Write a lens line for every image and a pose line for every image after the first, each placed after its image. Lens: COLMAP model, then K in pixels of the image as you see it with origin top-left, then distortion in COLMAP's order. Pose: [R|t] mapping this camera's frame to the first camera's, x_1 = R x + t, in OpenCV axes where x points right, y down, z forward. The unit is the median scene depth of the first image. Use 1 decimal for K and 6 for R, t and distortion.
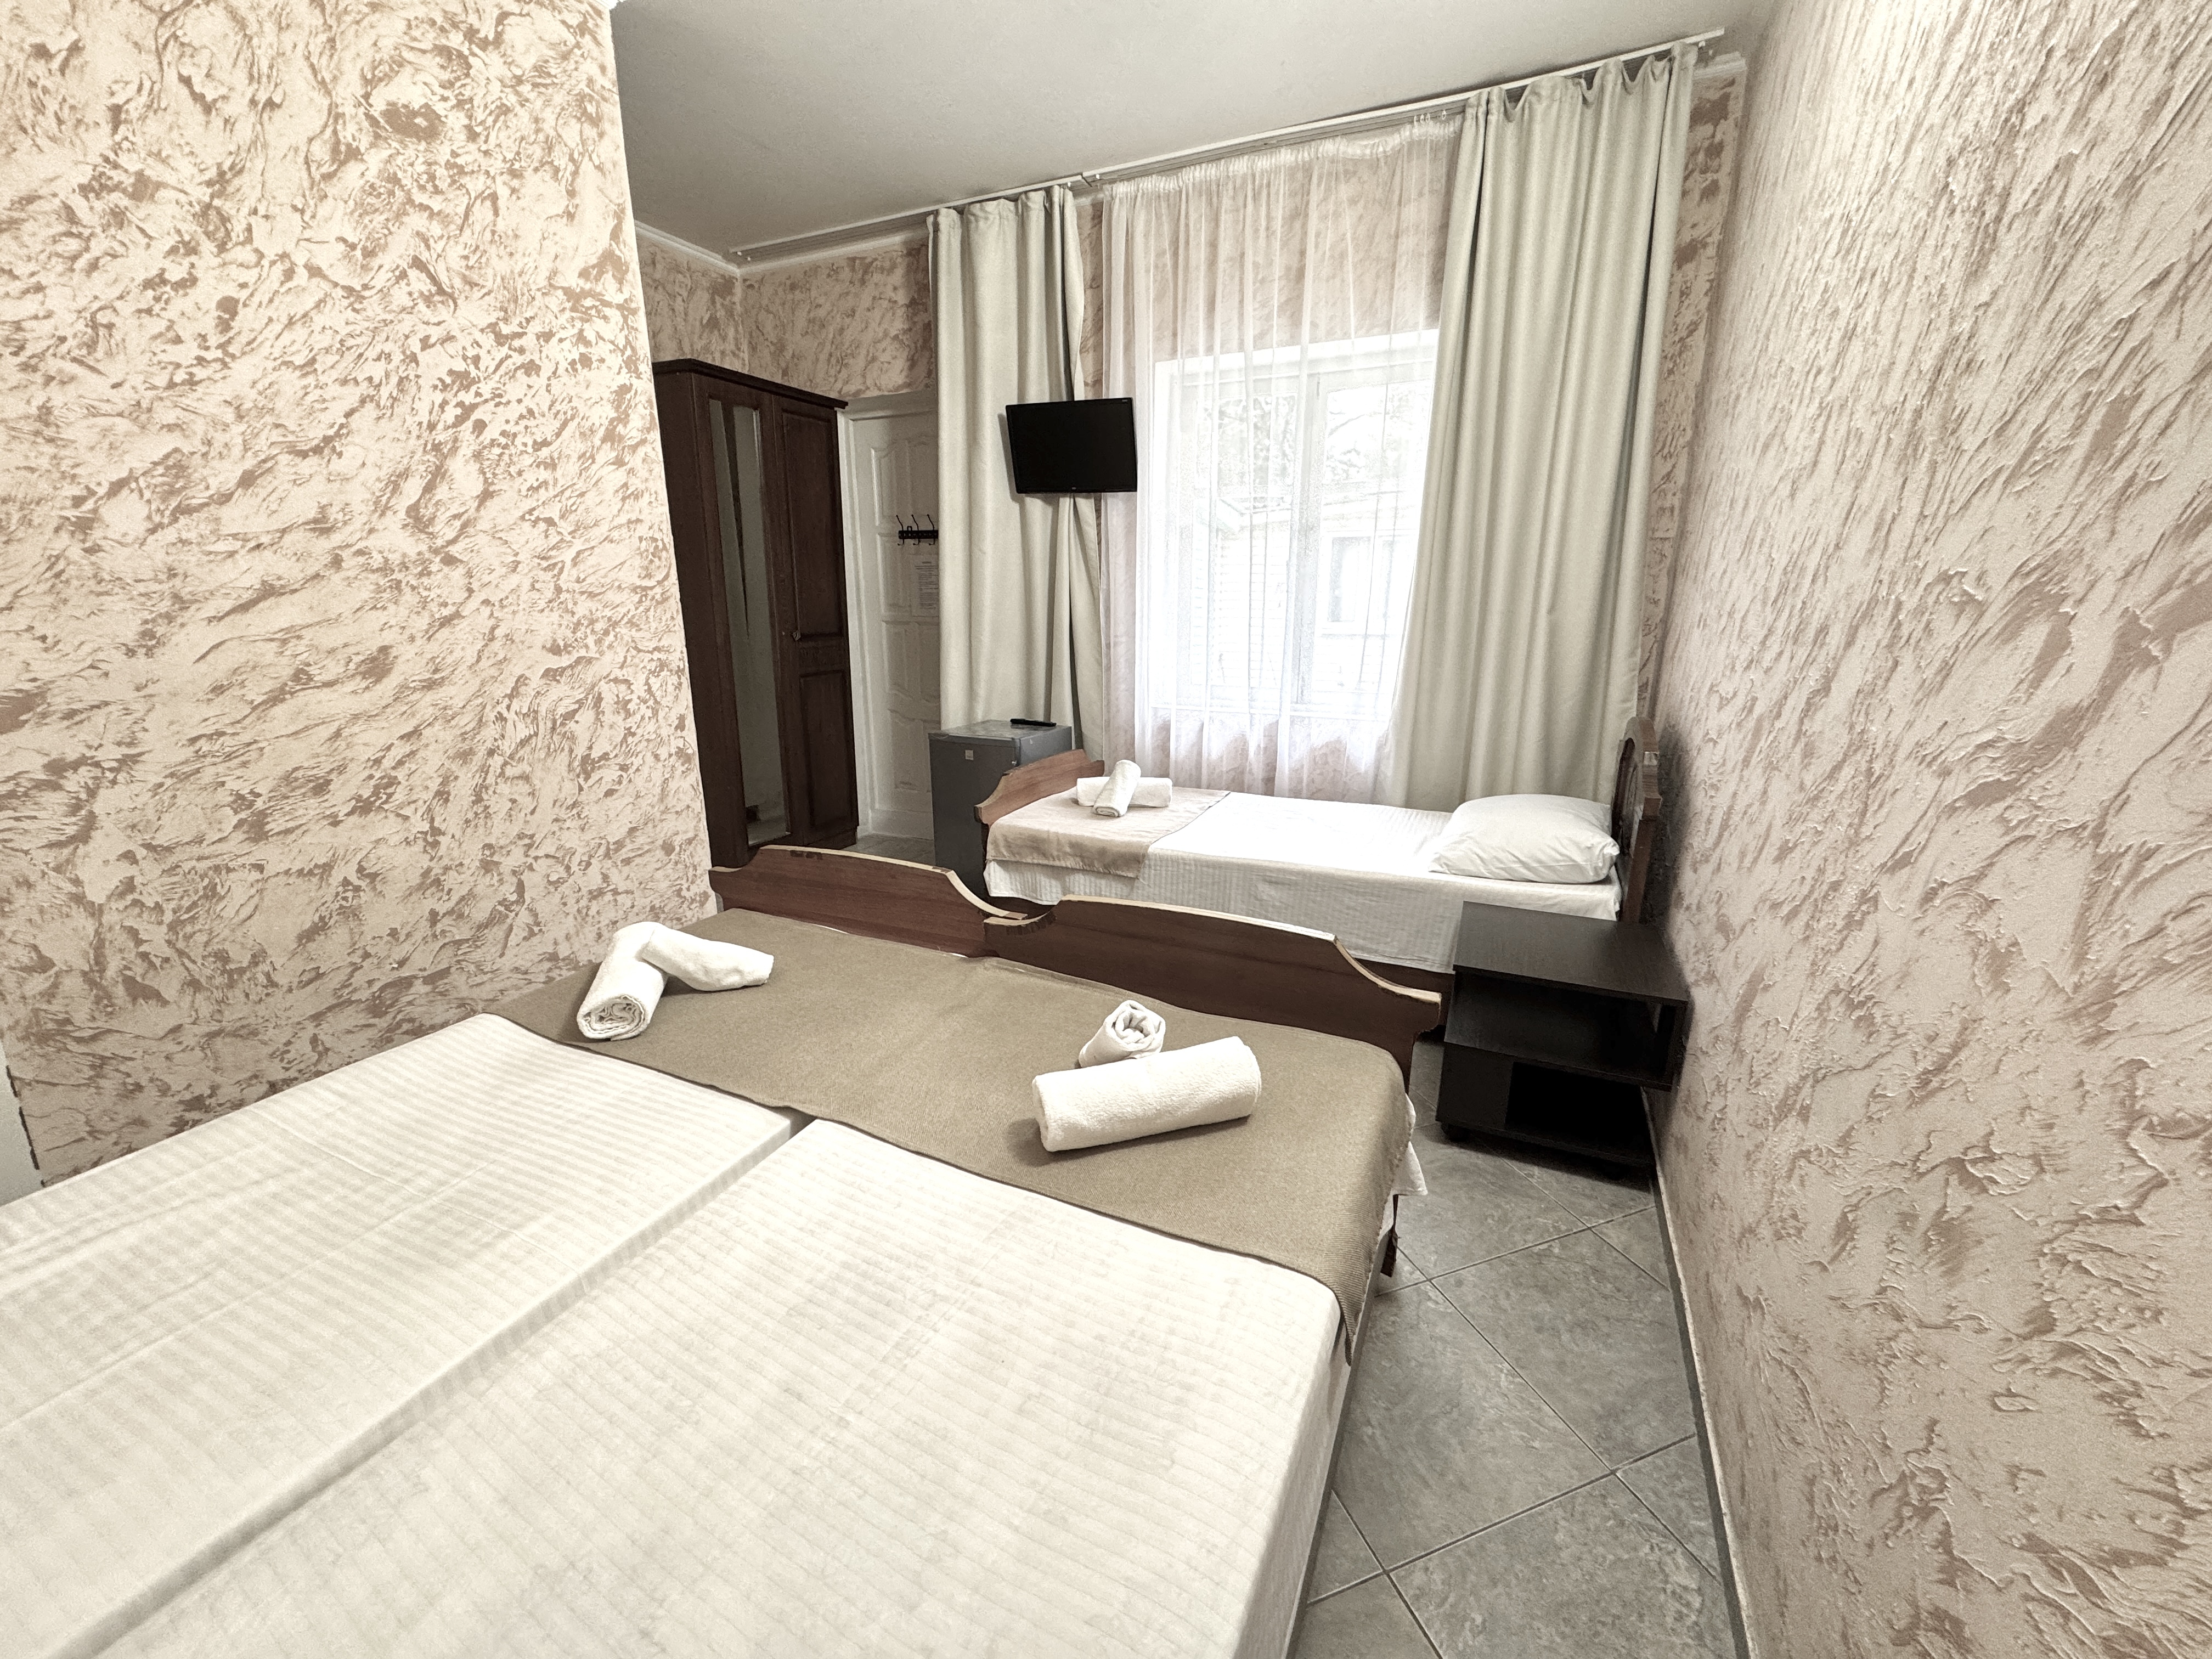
lens RADIAL K [[896.8, 0, 1111.4], [0, 896.8, 827.0], [0, 0, 1]] dist [-0.009912, -0.000025]
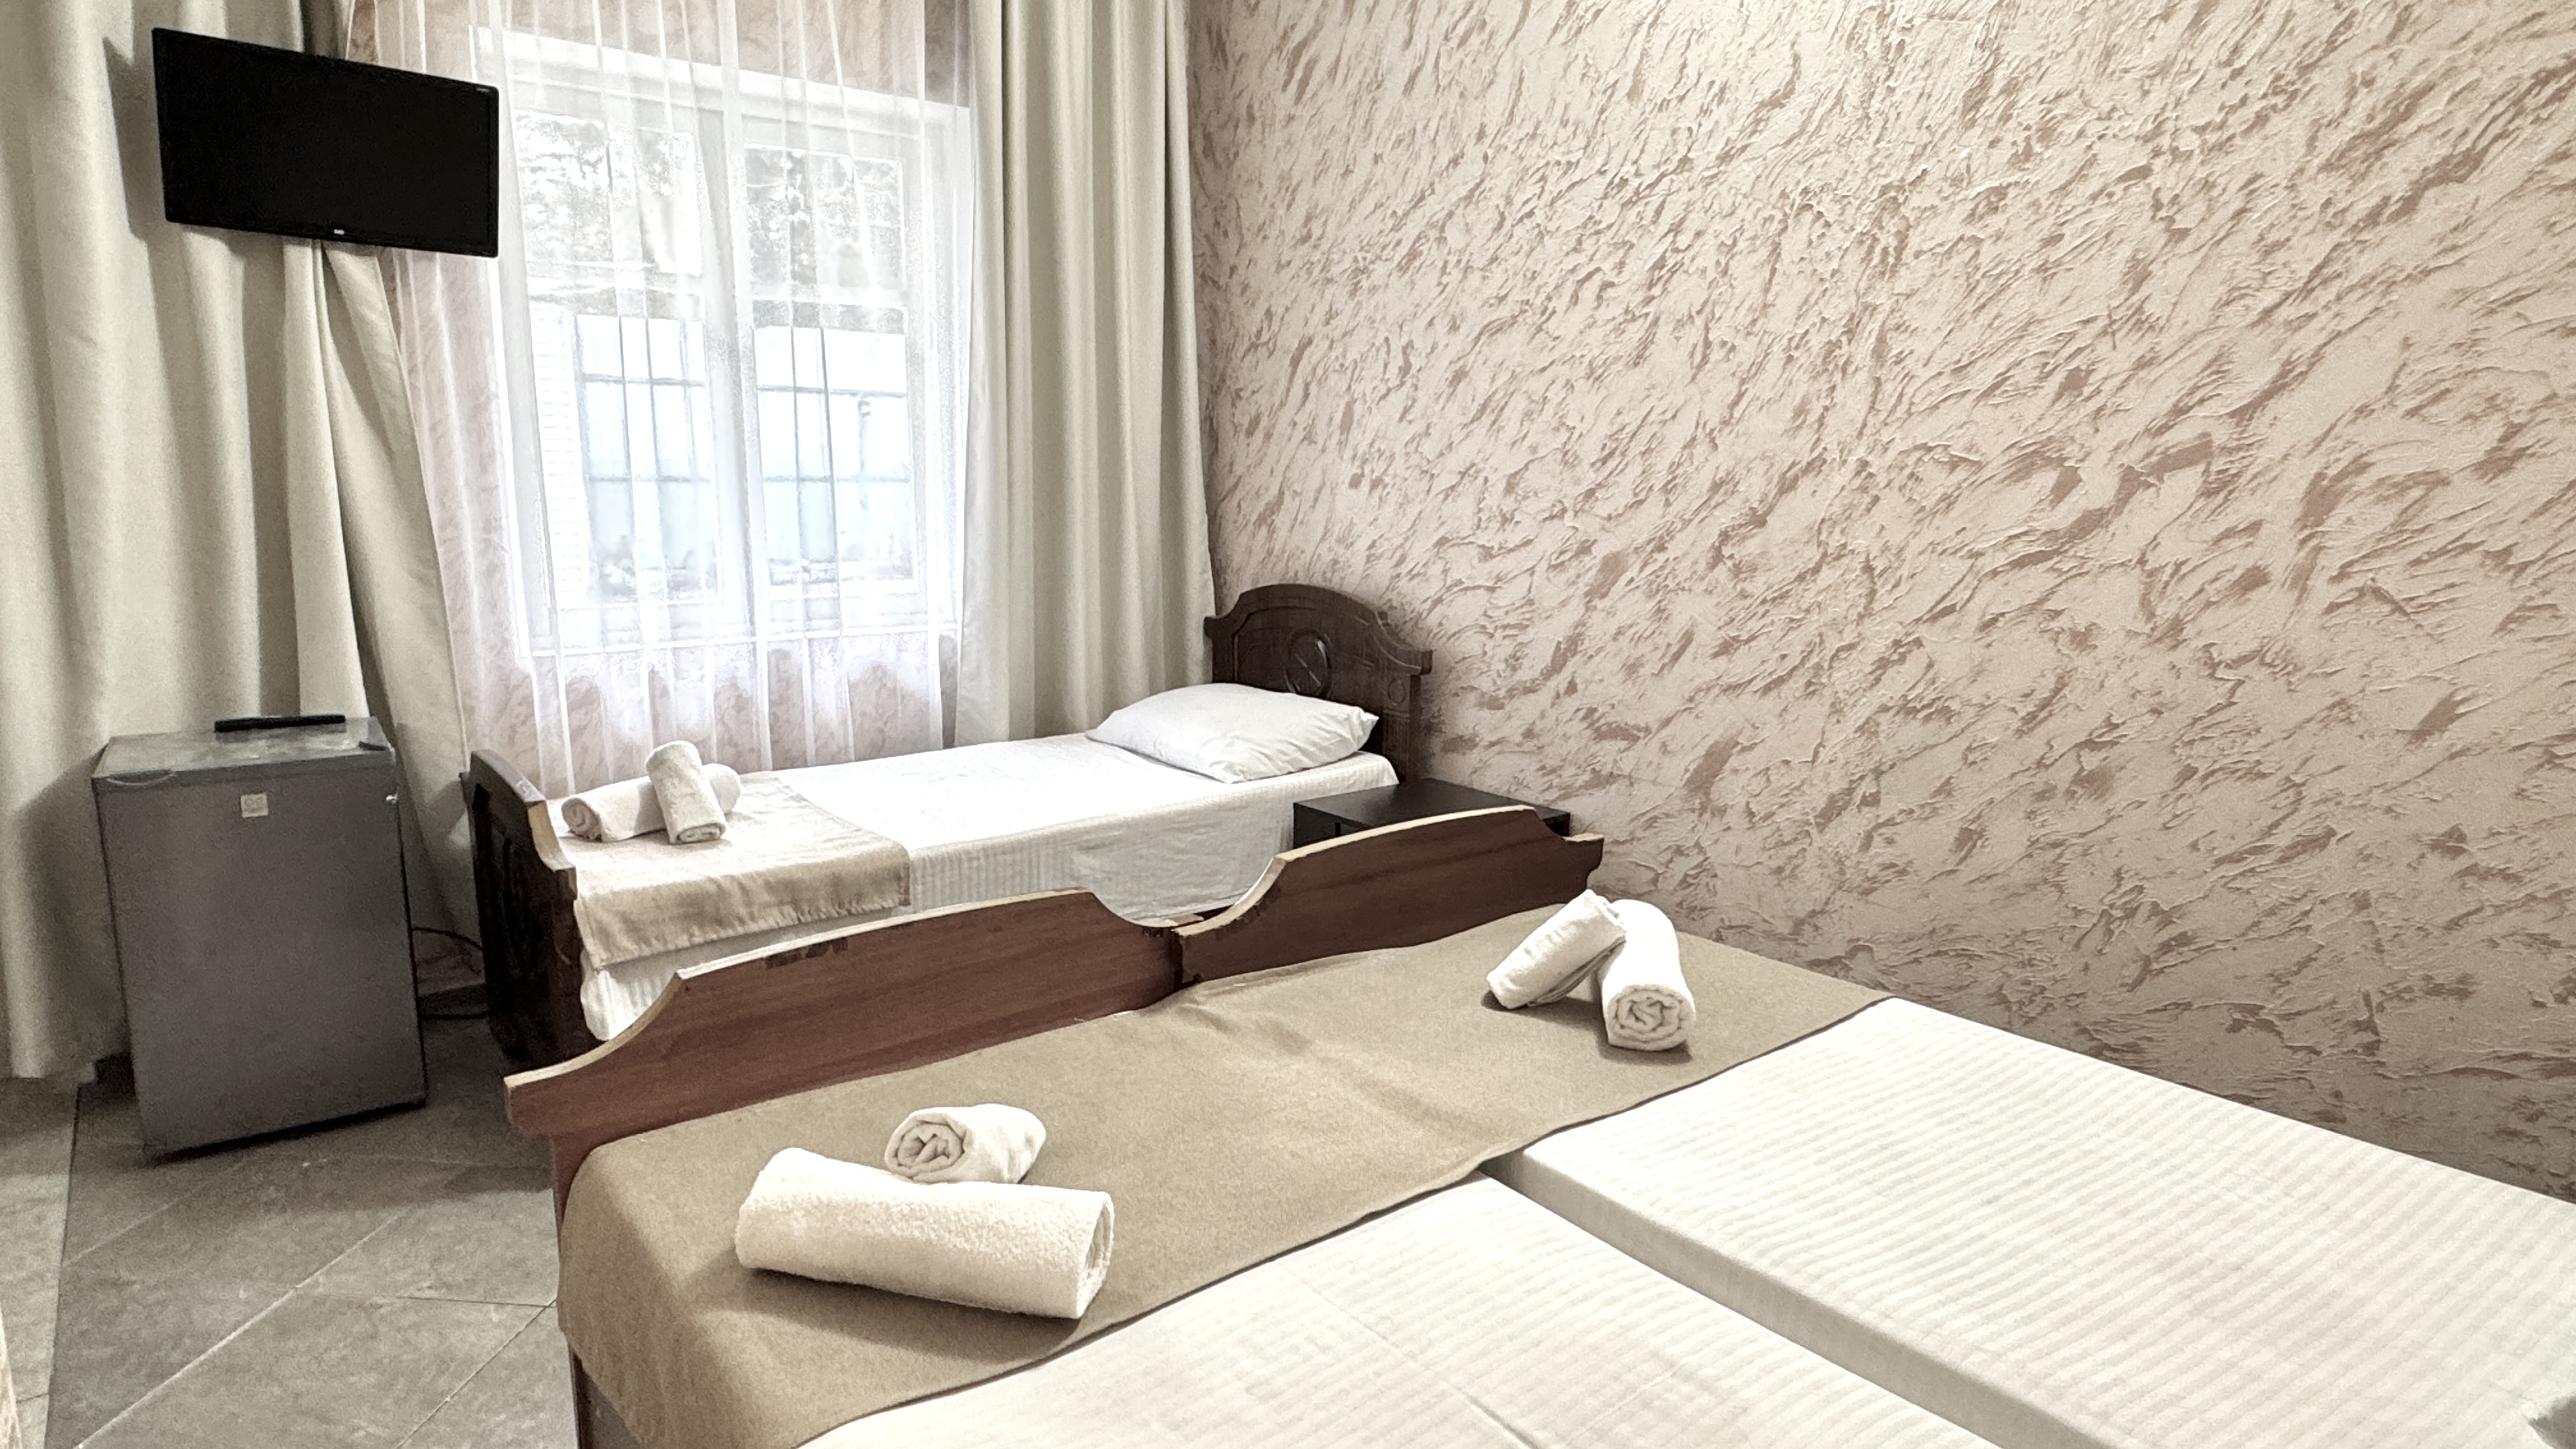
lens RADIAL K [[1514.3, 0, 1275.3], [0, 1514.3, 722.0], [0, 0, 1]] dist [0.002873, 0.000664]
pose [[0.429490, -0.151012, 0.890356, -1.718301], [0.219298, 0.973849, 0.059389, -0.158530], [-0.876041, 0.169746, 0.451375, 0.644280]]
